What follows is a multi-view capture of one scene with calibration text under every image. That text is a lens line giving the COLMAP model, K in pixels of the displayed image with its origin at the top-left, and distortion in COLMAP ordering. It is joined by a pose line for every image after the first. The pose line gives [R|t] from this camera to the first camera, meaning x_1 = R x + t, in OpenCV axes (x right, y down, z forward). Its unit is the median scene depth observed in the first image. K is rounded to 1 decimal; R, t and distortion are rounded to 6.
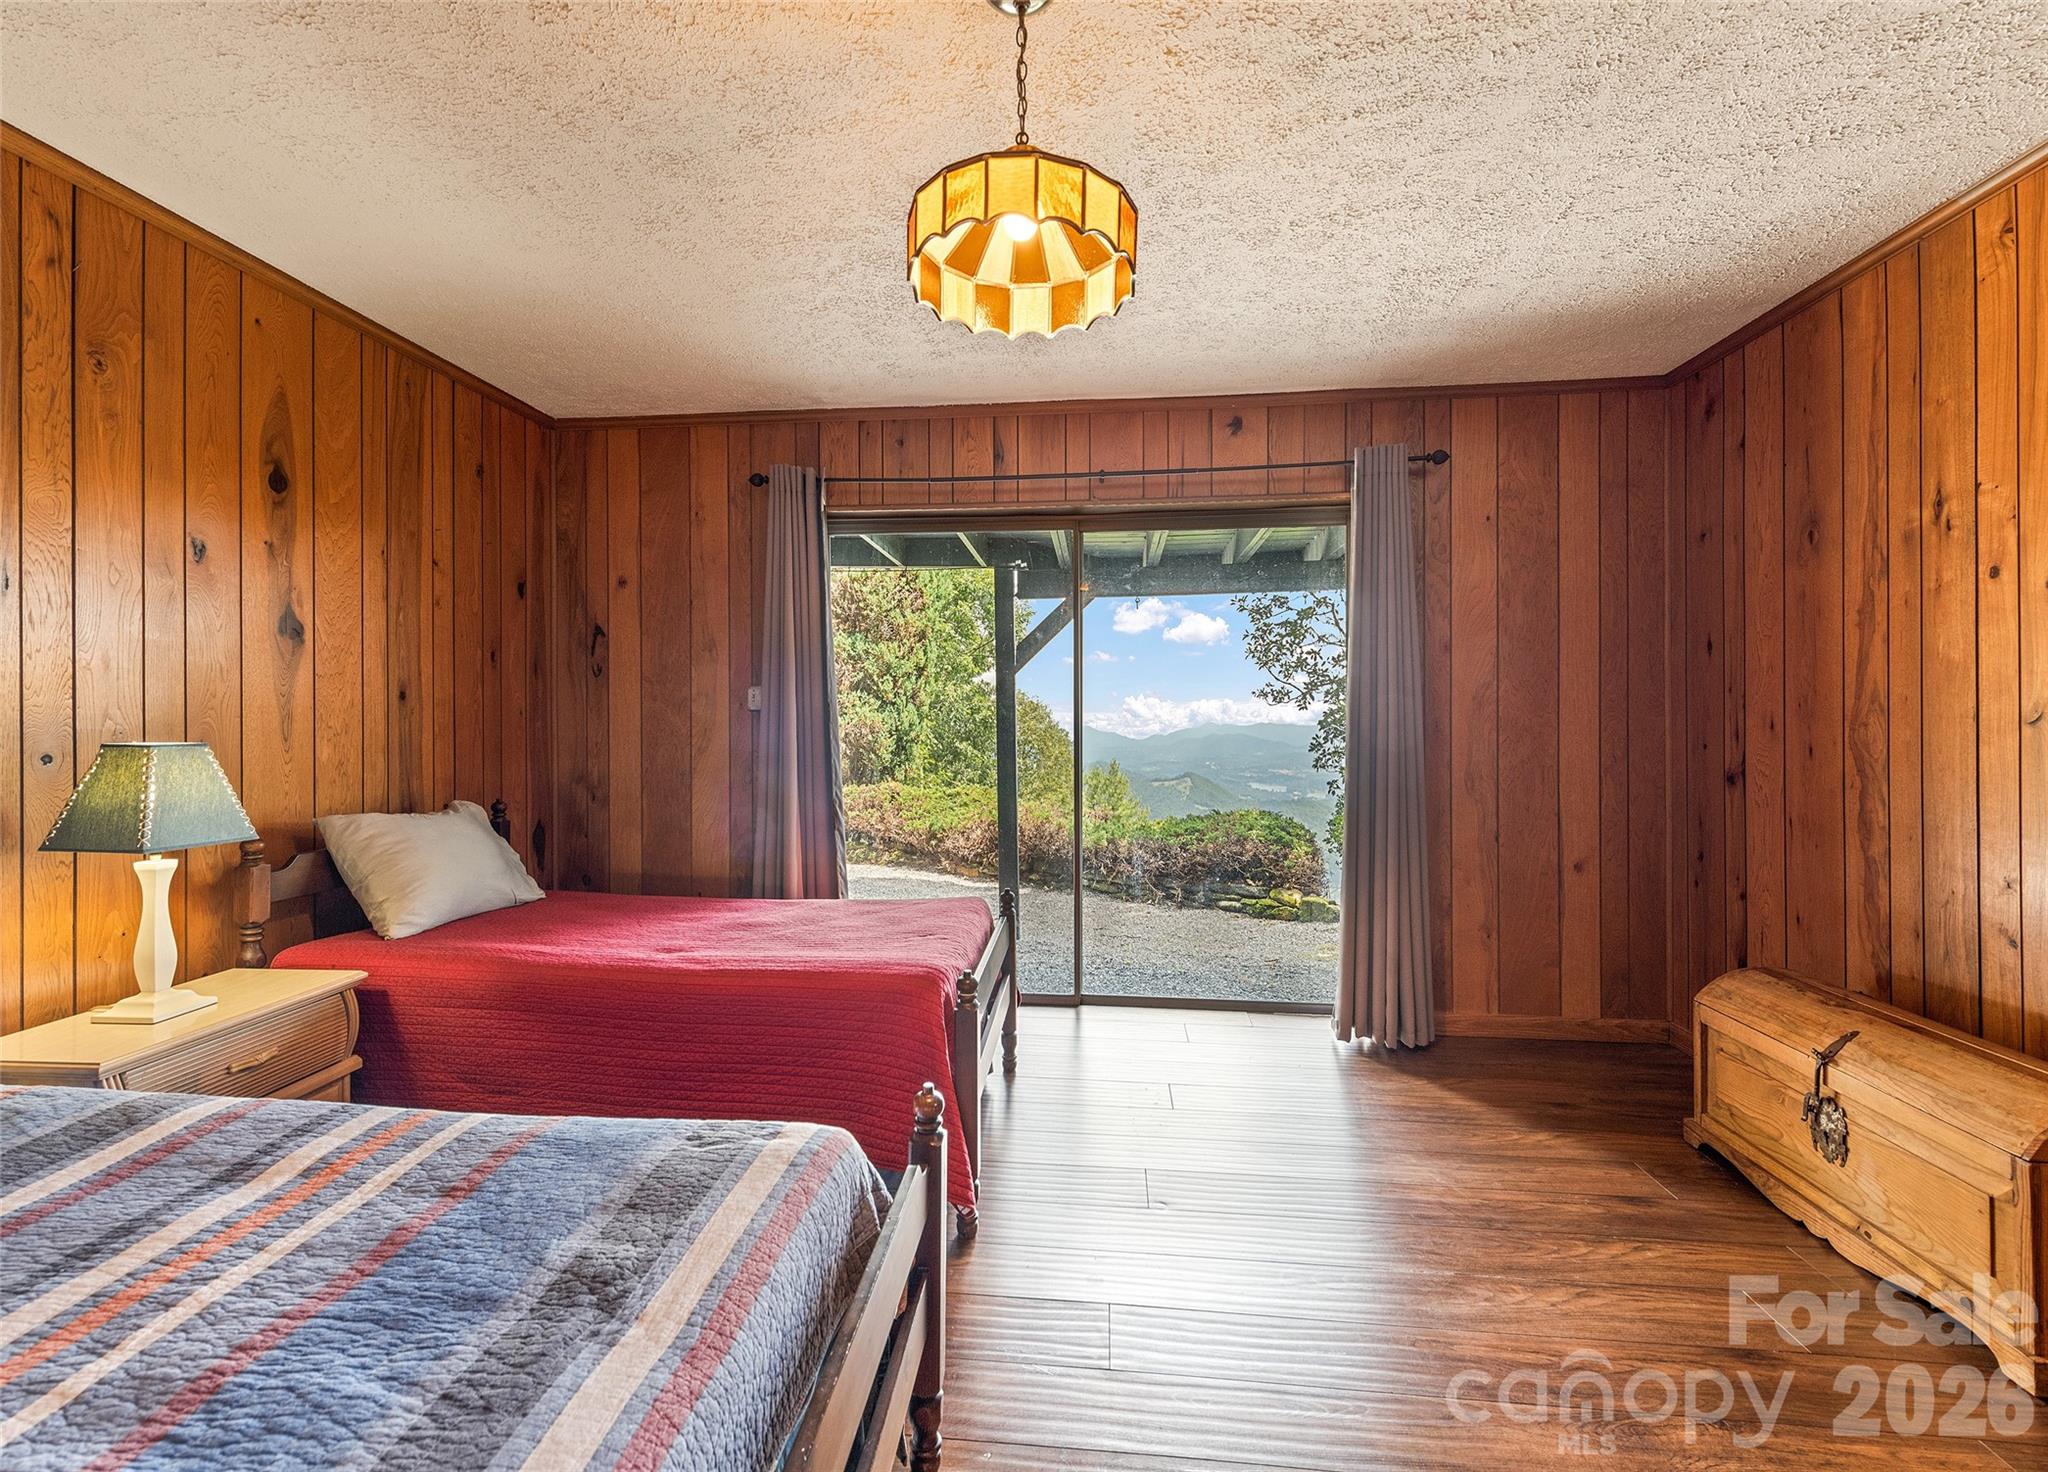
lens RADIAL K [[873.6, 0, 1030.5], [0, 873.6, 715.8], [0, 0, 1]] dist [0.019974, -0.008310]
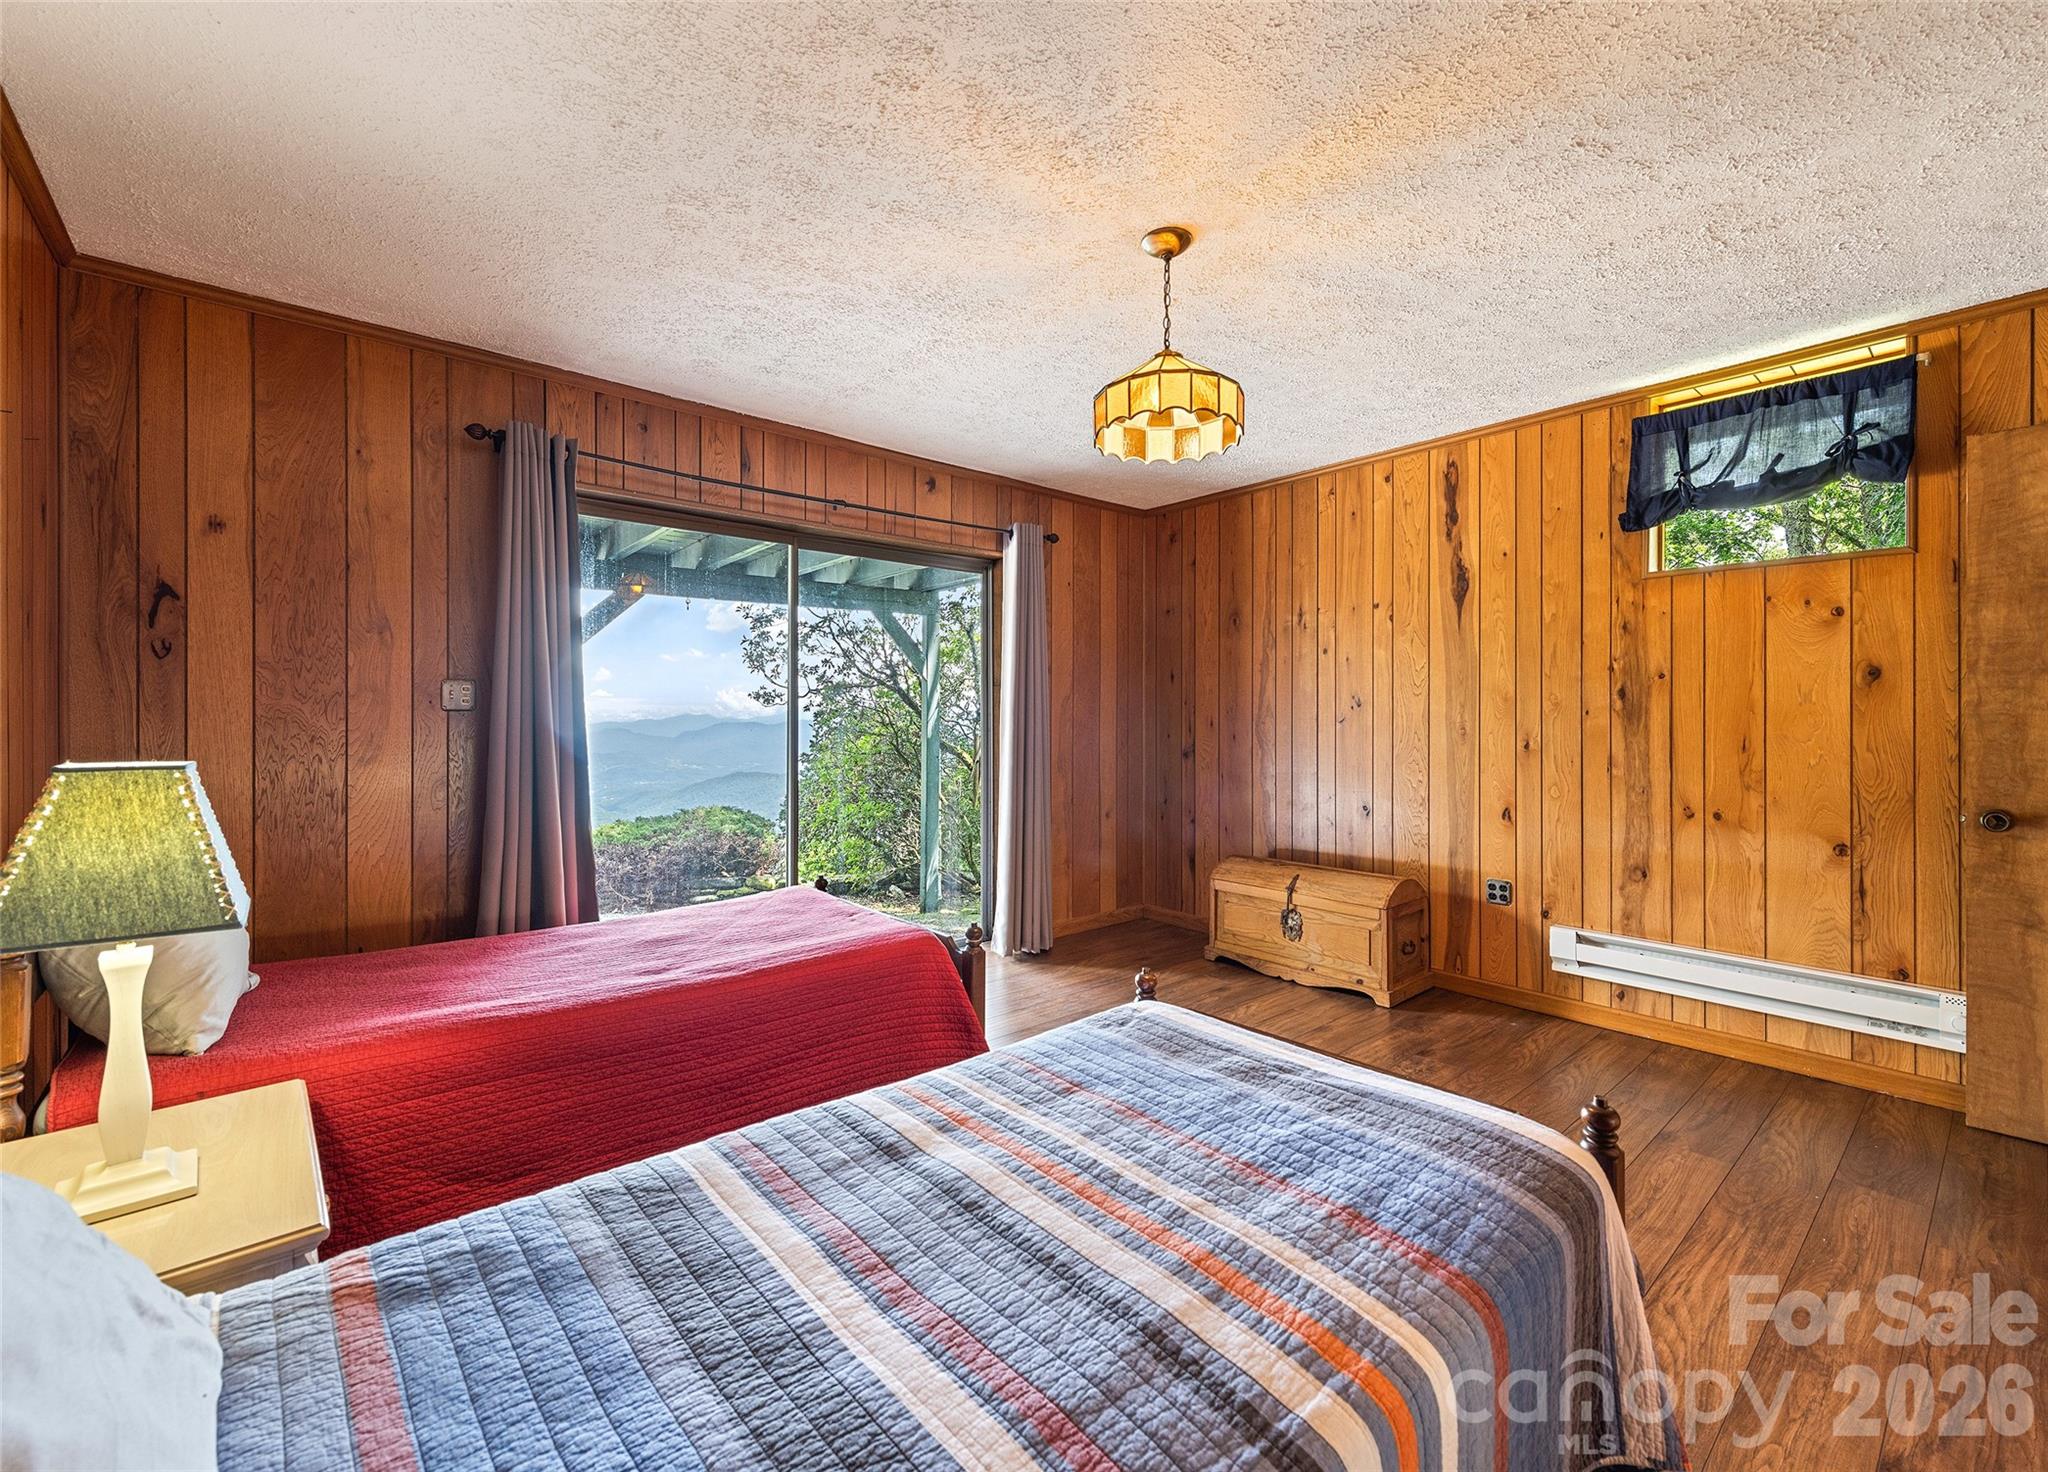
lens RADIAL K [[851.3, 0, 1030.3], [0, 851.3, 719.3], [0, 0, 1]] dist [0.018787, -0.008247]
pose [[0.685581, -0.000436, 0.727996, -0.636260], [-0.003192, 0.999988, 0.003605, -0.002664], [-0.727989, -0.004795, 0.685572, 0.074999]]
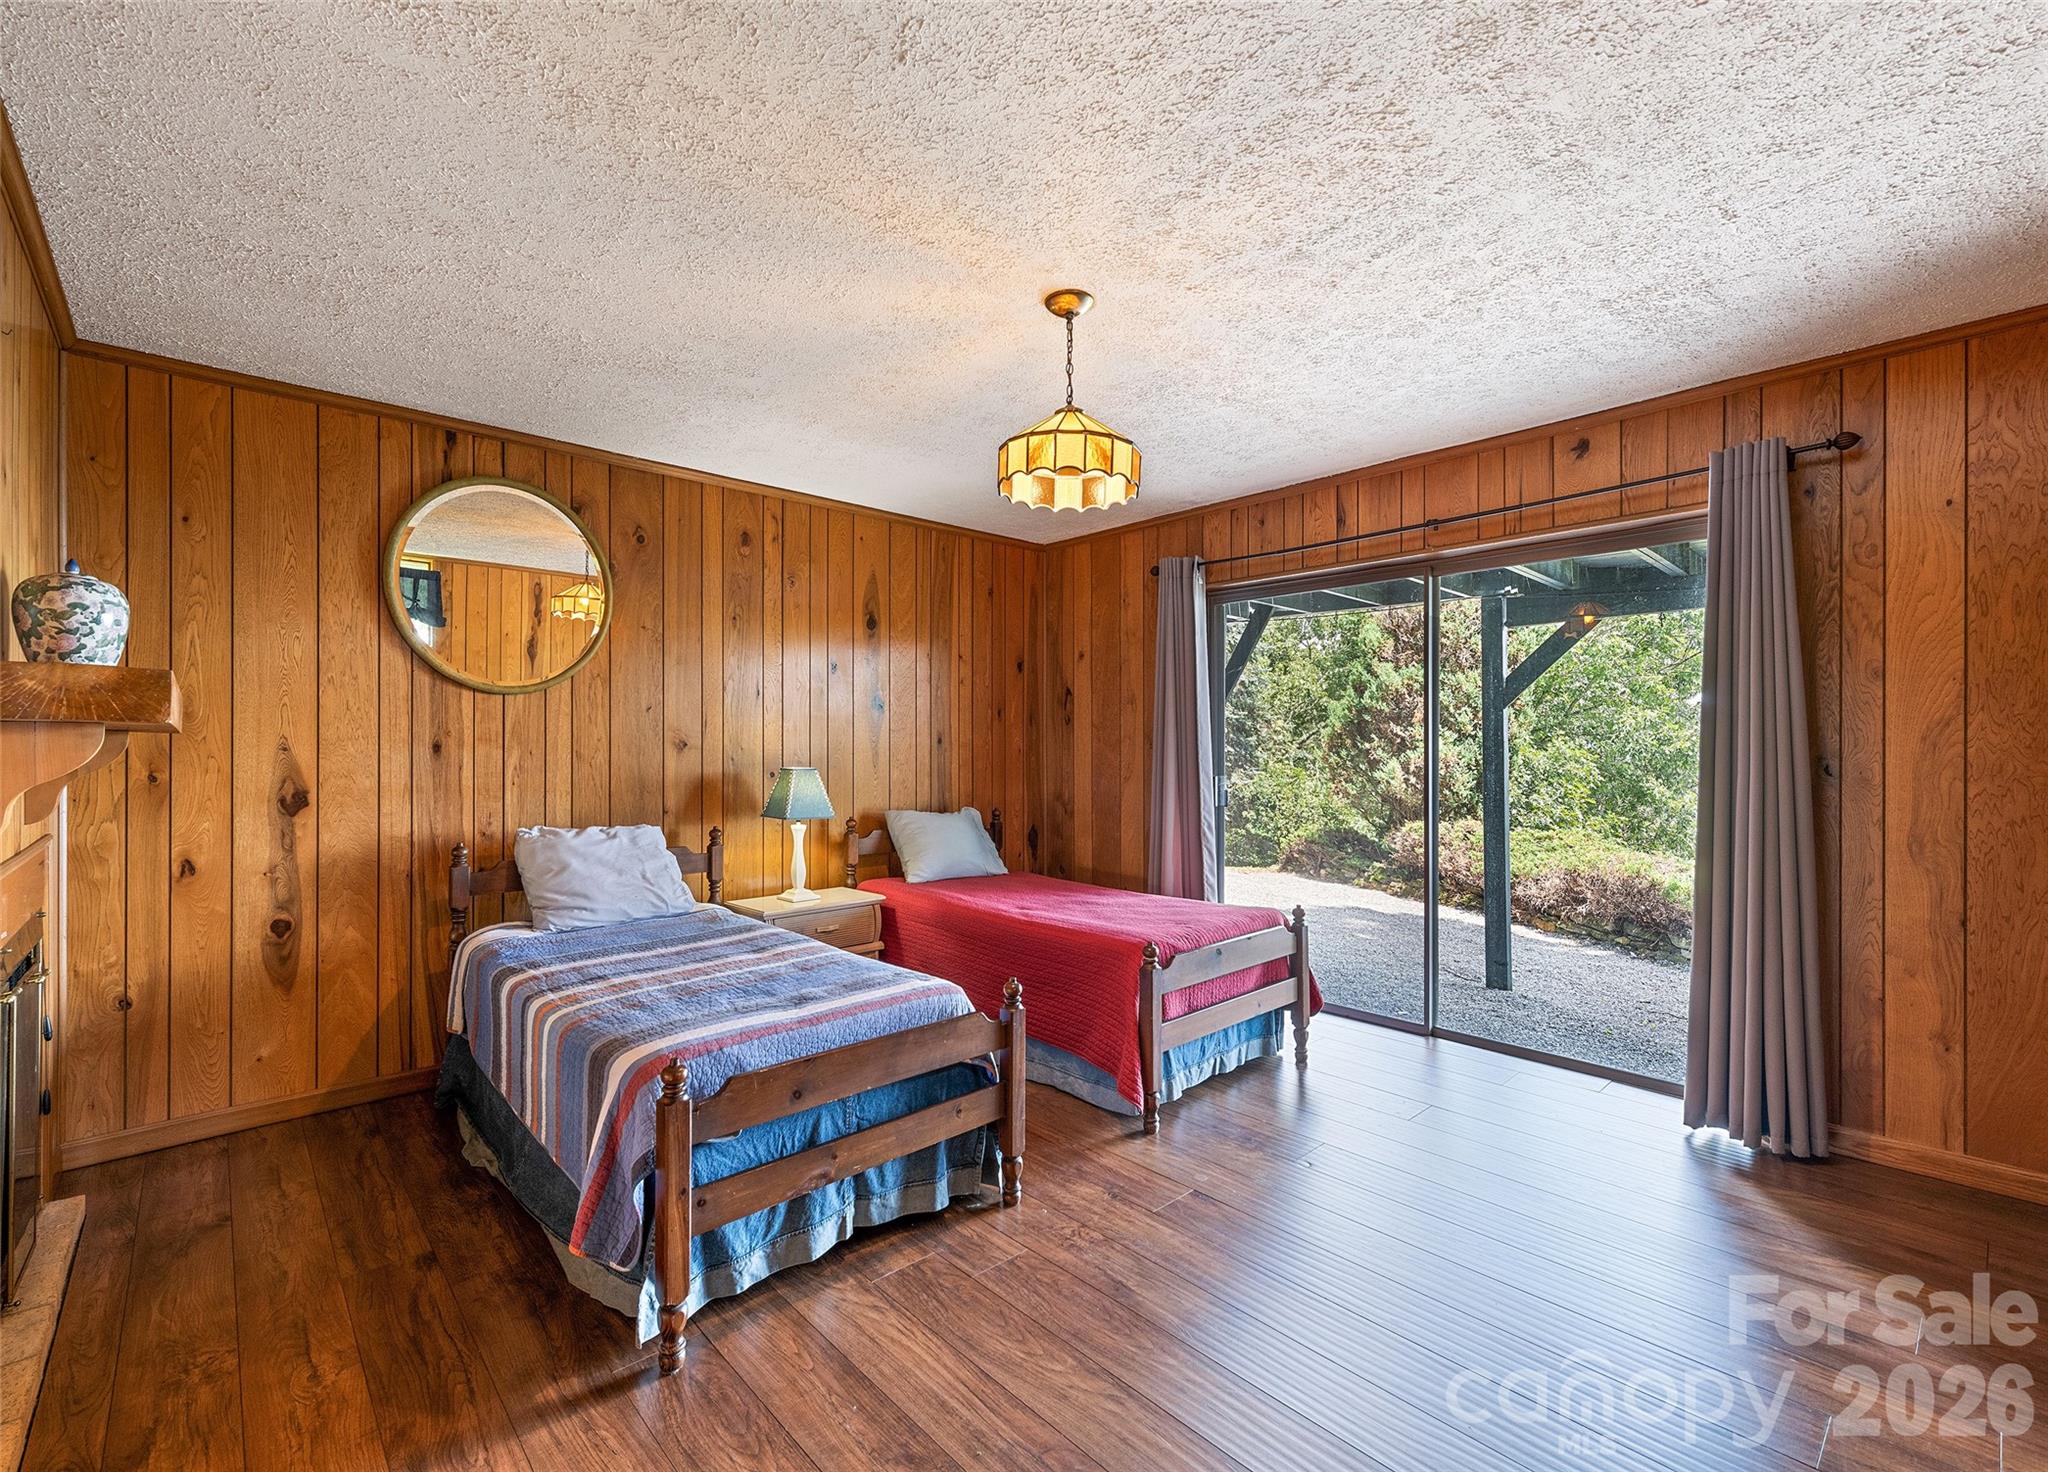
lens RADIAL K [[895.4, 0, 1028.2], [0, 895.4, 747.5], [0, 0, 1]] dist [0.002305, -0.000388]
pose [[0.748403, 0.002469, -0.663240, 0.494288], [-0.001468, 0.999997, 0.002067, -0.013766], [0.663243, -0.000574, 0.748404, -0.129432]]
